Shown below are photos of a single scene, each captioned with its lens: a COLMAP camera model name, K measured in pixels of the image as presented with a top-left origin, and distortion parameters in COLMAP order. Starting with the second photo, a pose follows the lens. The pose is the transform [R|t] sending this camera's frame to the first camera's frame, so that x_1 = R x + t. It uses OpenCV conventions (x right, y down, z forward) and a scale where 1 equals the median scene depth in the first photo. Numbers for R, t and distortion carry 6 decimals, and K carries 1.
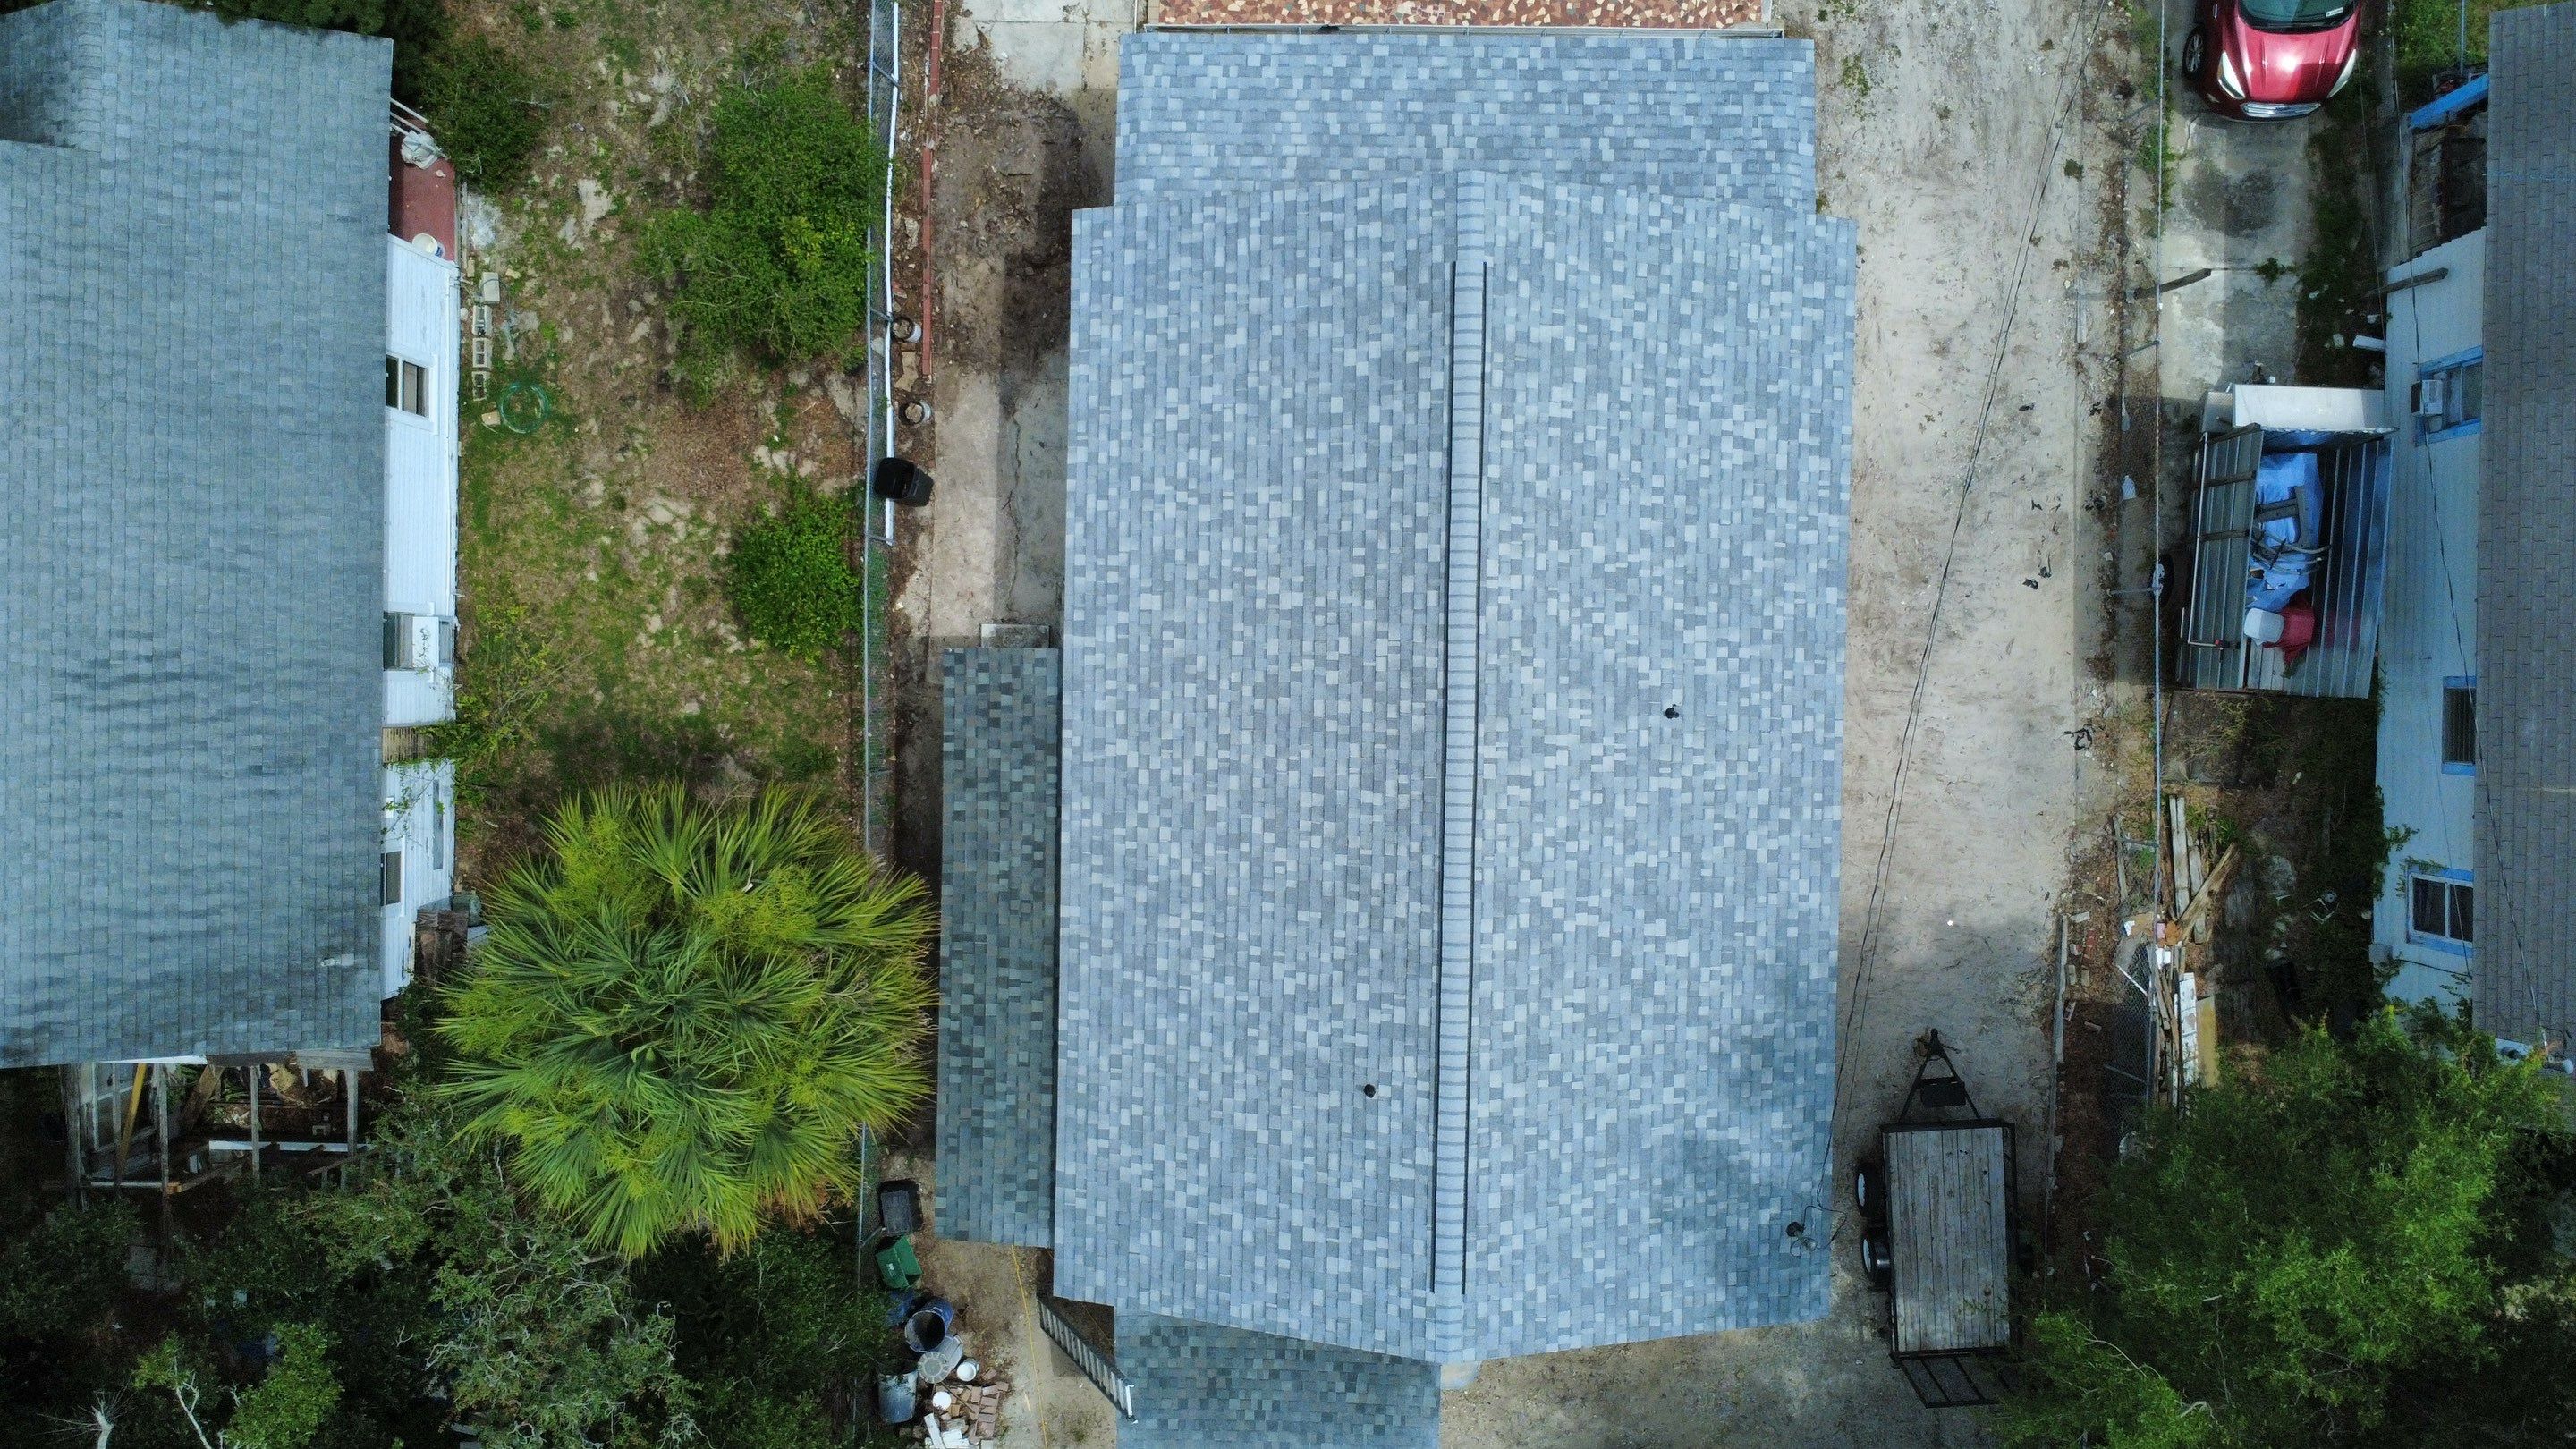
lens RADIAL K [[1875.3, 0, 1283.4], [0, 1875.3, 717.5], [0, 0, 1]] dist [-0.000807, 0.002612]
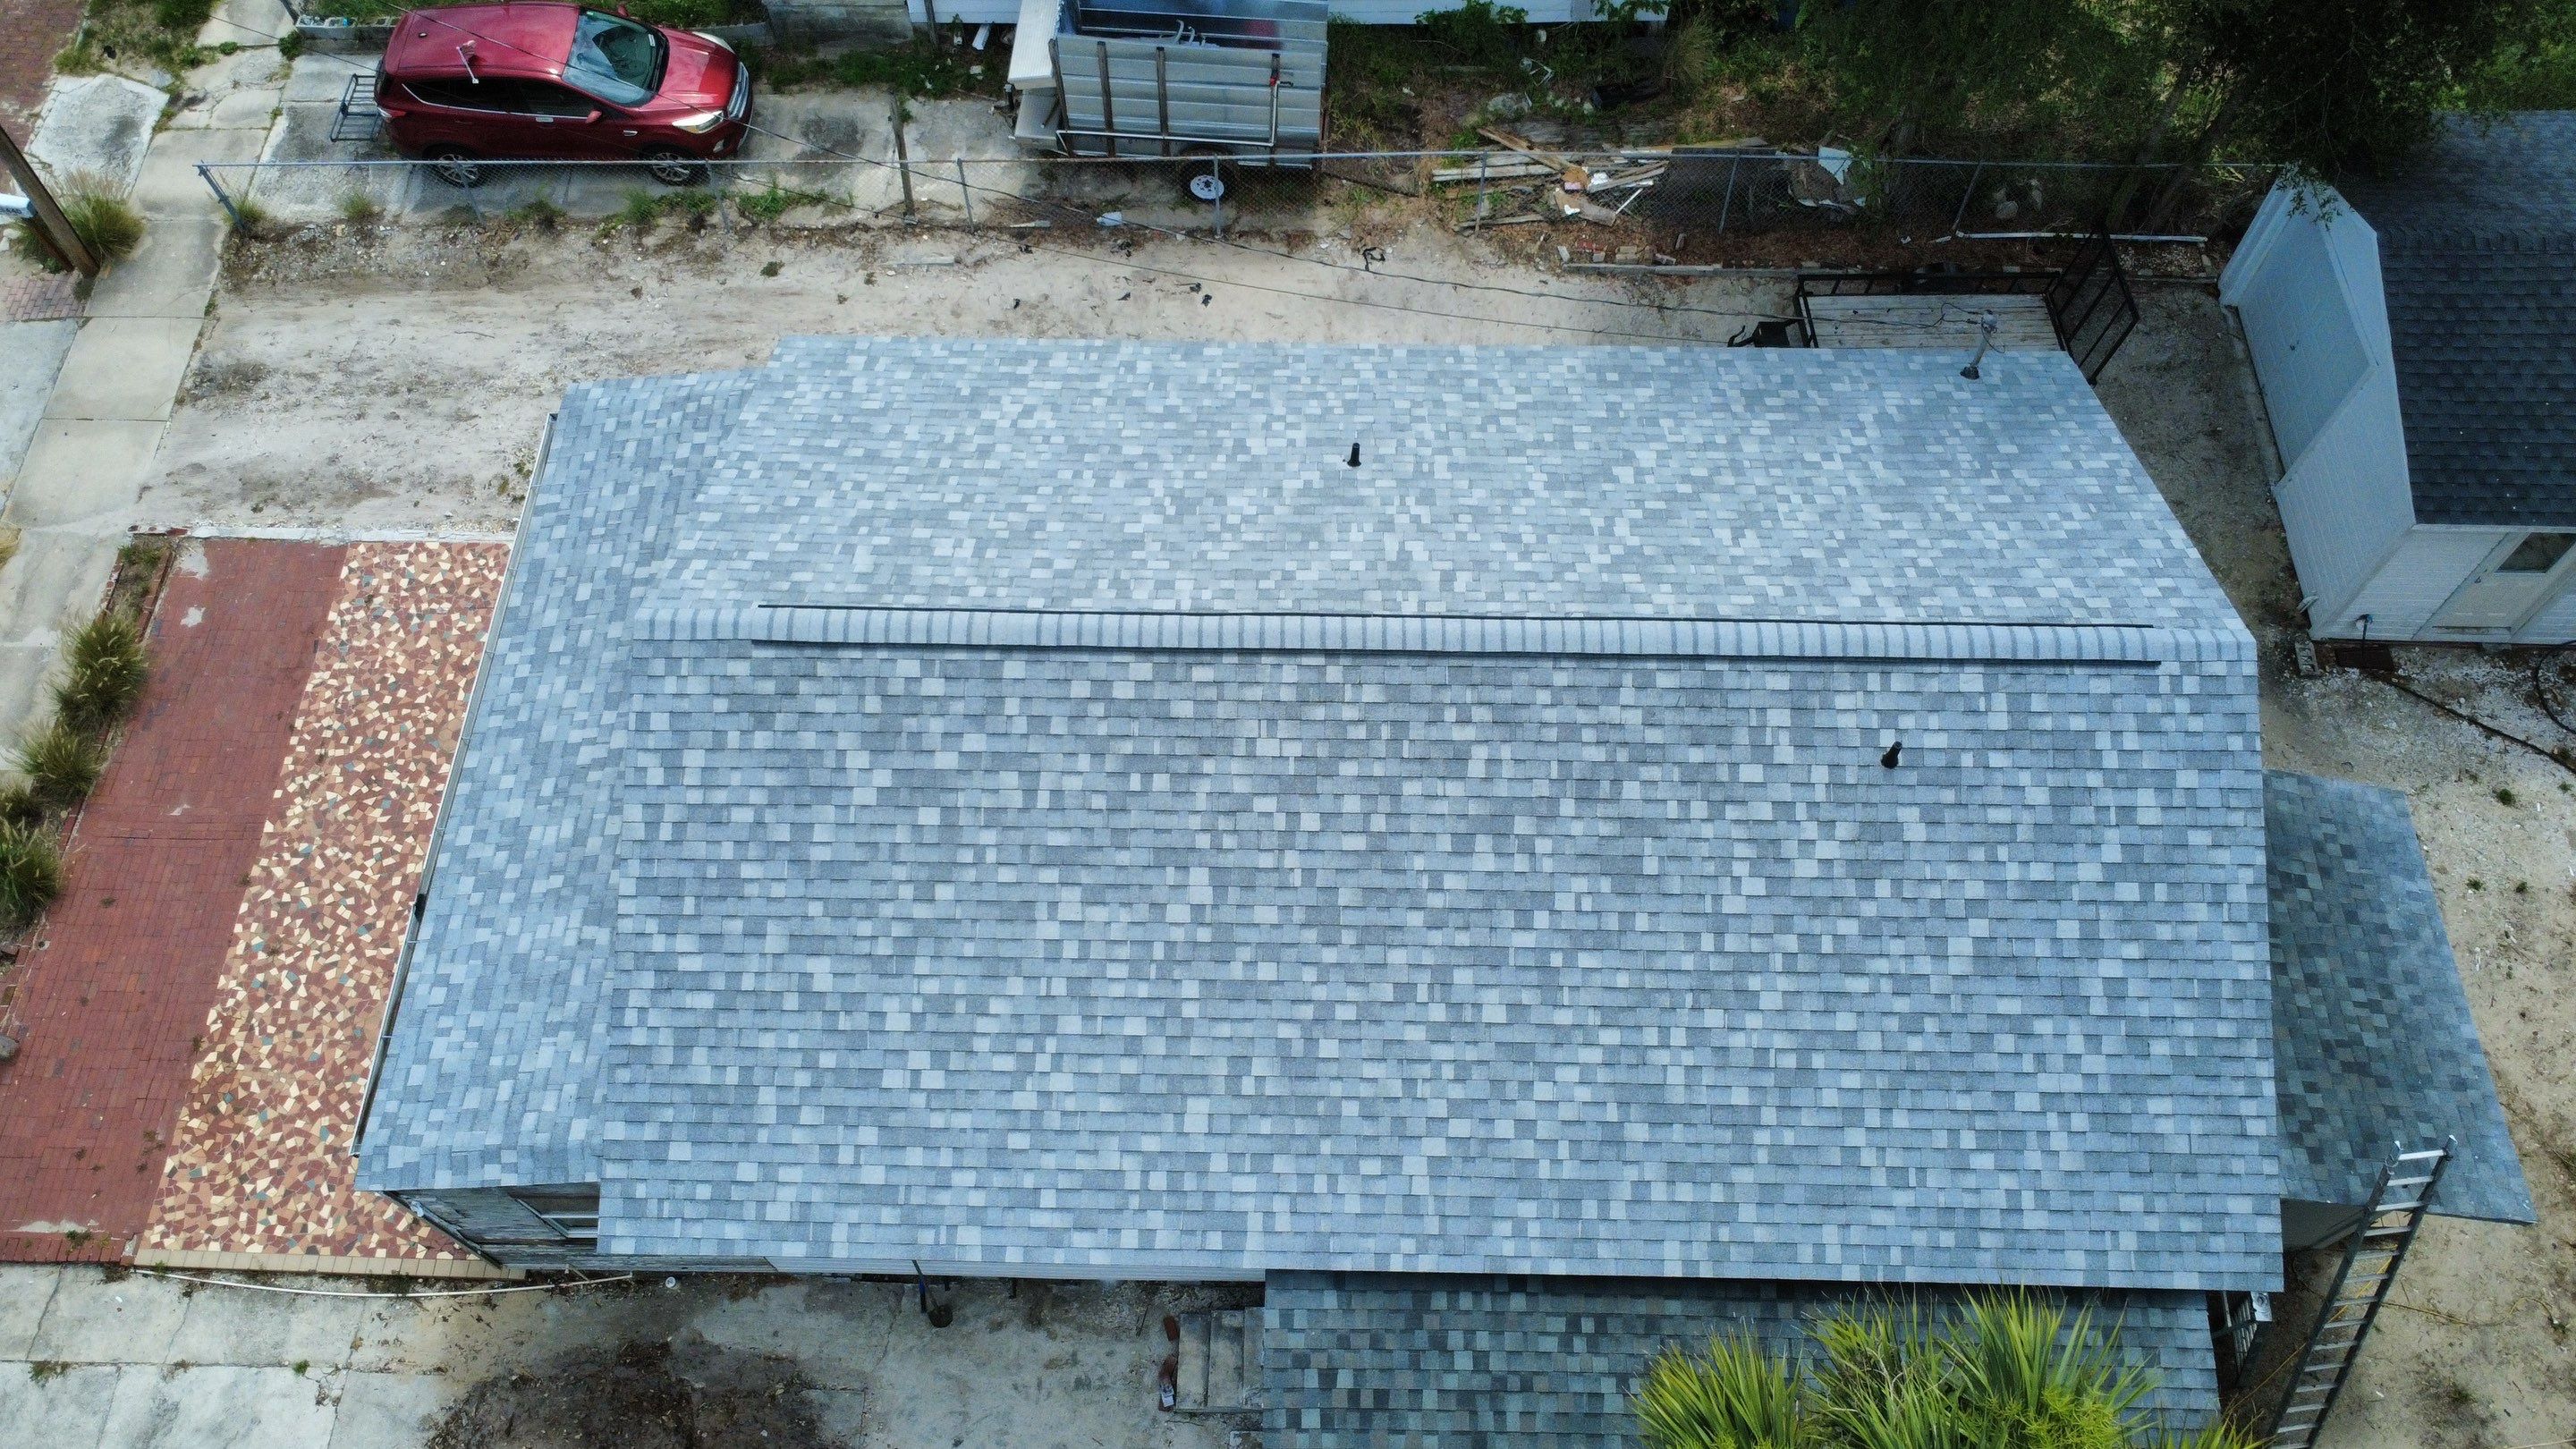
lens RADIAL K [[1875.3, 0, 1282.3], [0, 1875.3, 723.4], [0, 0, 1]] dist [-0.000807, 0.002612]
pose [[0.006780, -0.858010, 0.513588, -0.288997], [0.999525, -0.009624, -0.029273, -0.010133], [0.030060, 0.513542, 0.857538, 0.350399]]
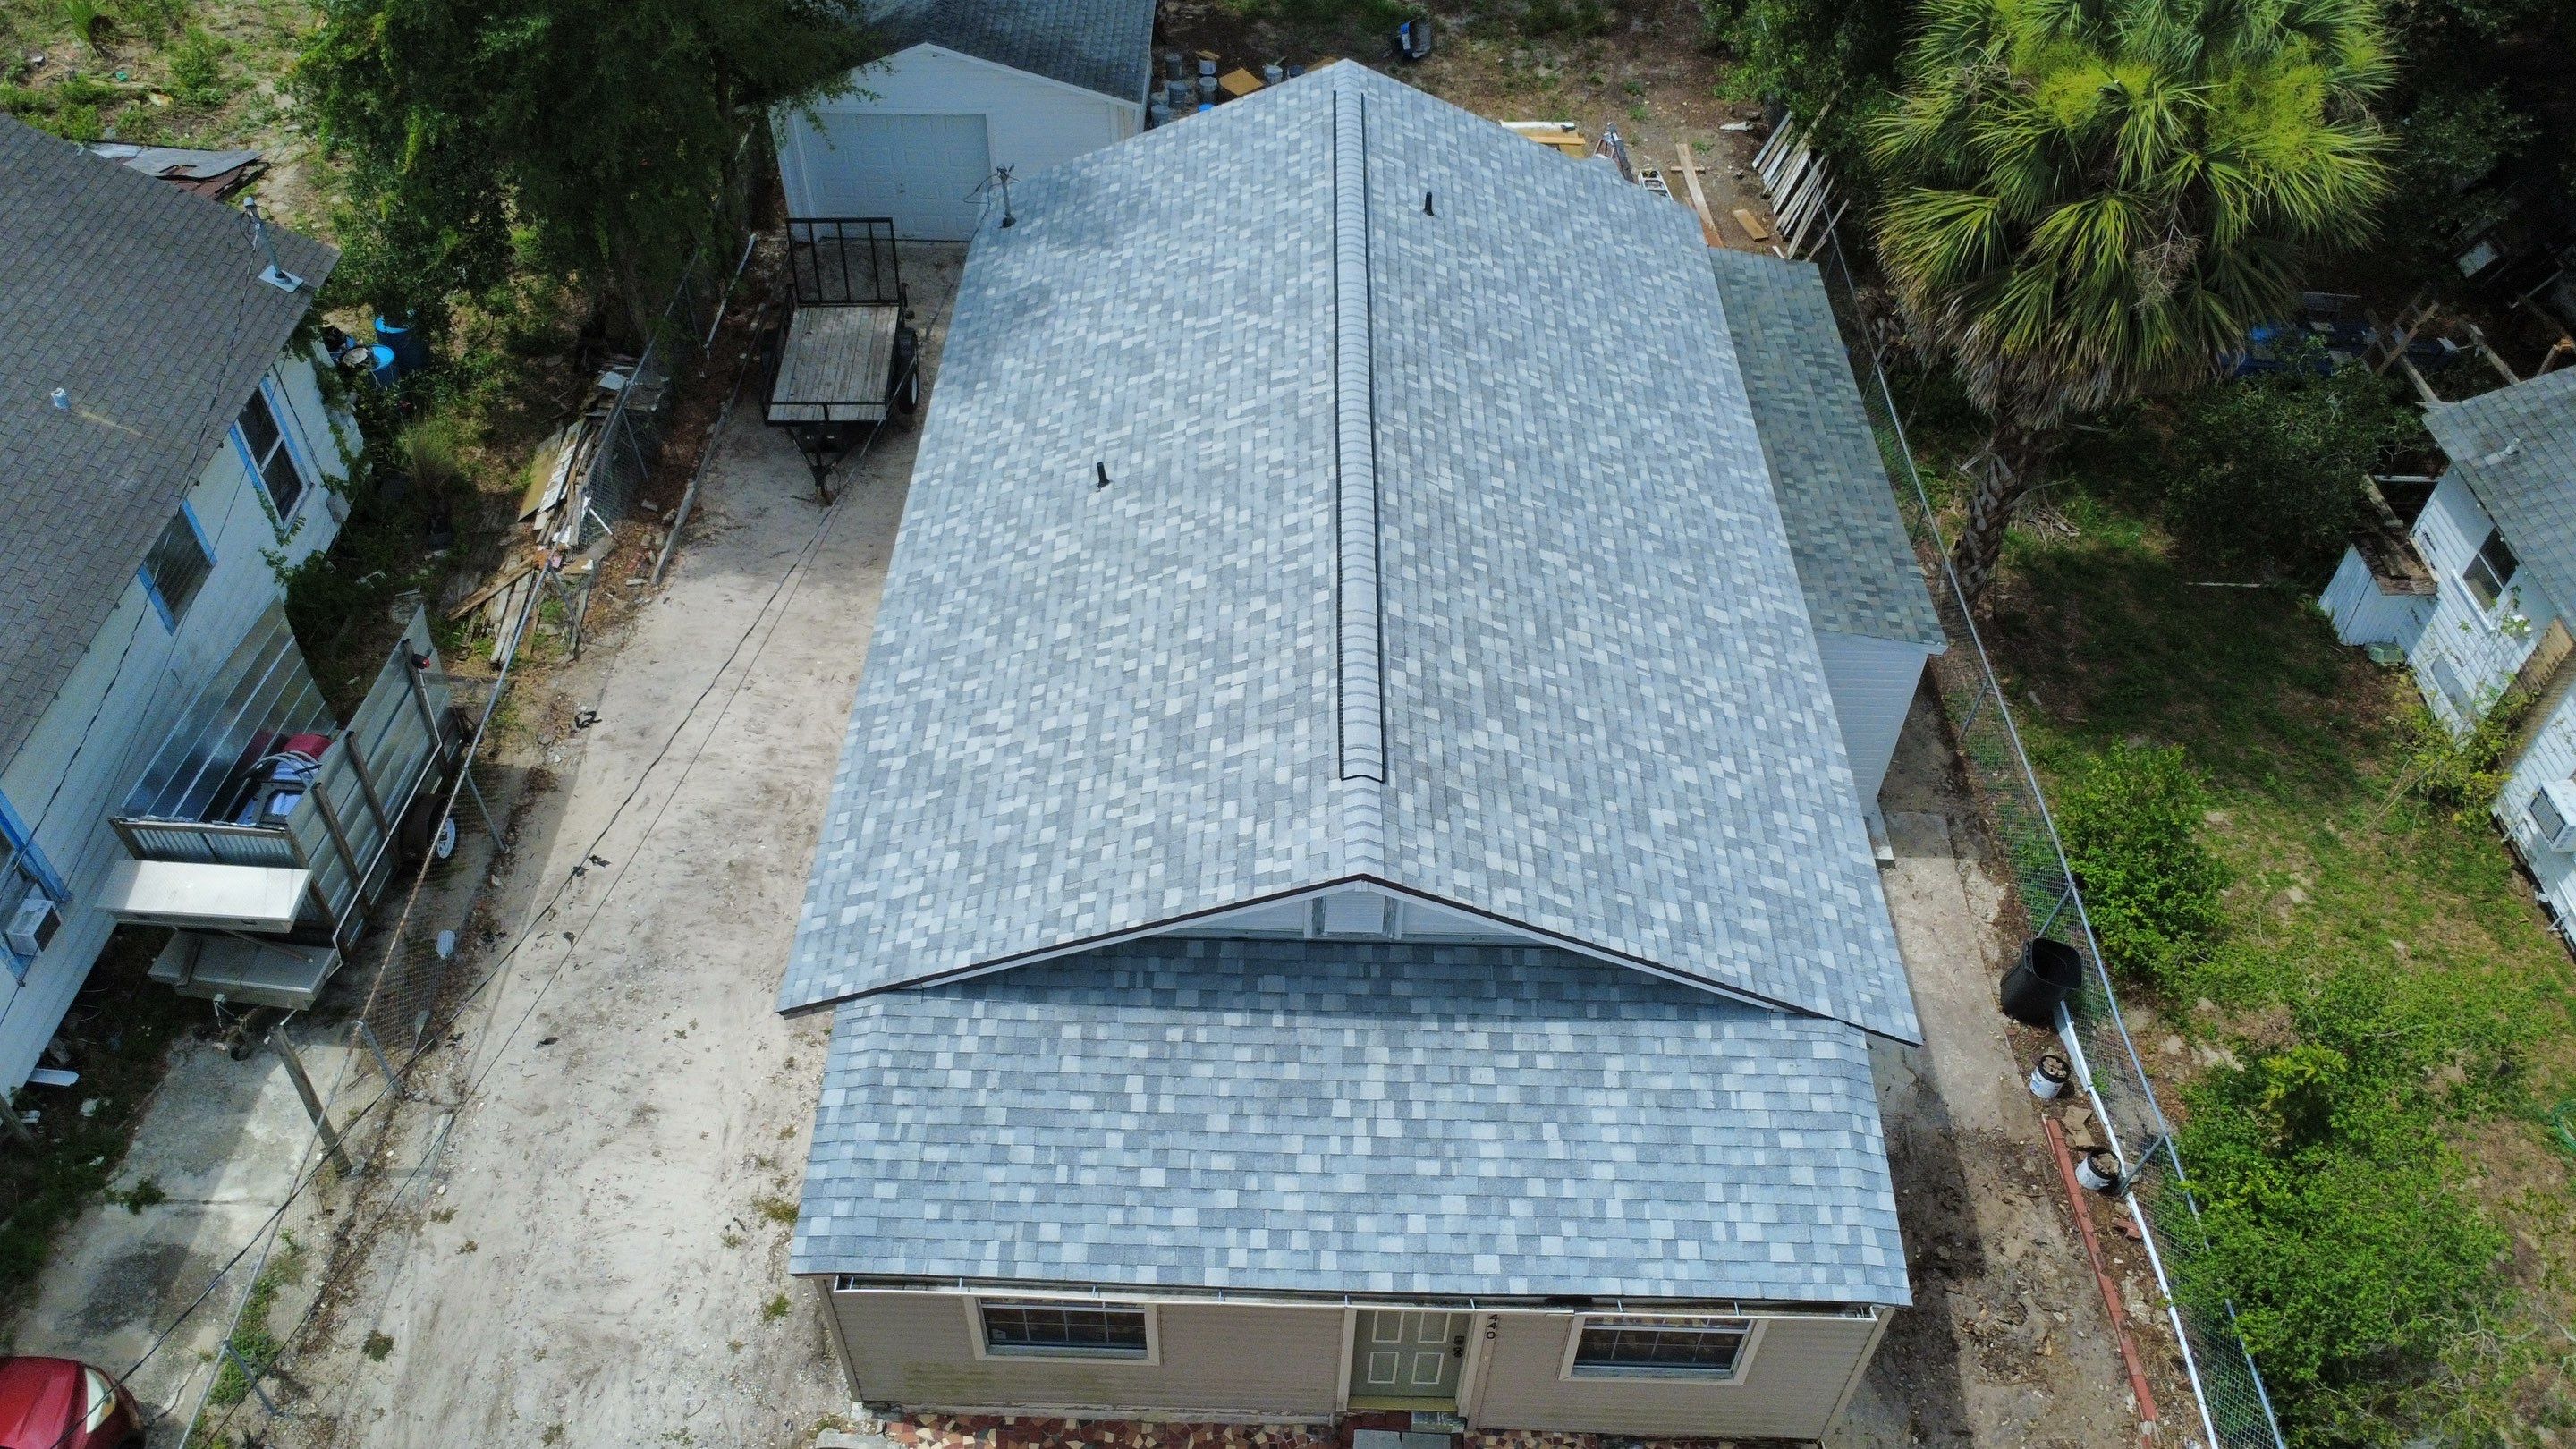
lens RADIAL K [[1875.3, 0, 1284.1], [0, 1875.3, 723.9], [0, 0, 1]] dist [-0.000807, 0.002612]
pose [[-0.999951, 0.009482, 0.002955, 0.115563], [-0.004799, -0.721841, 0.692042, -0.655531], [0.008695, 0.691994, 0.721851, 0.428896]]
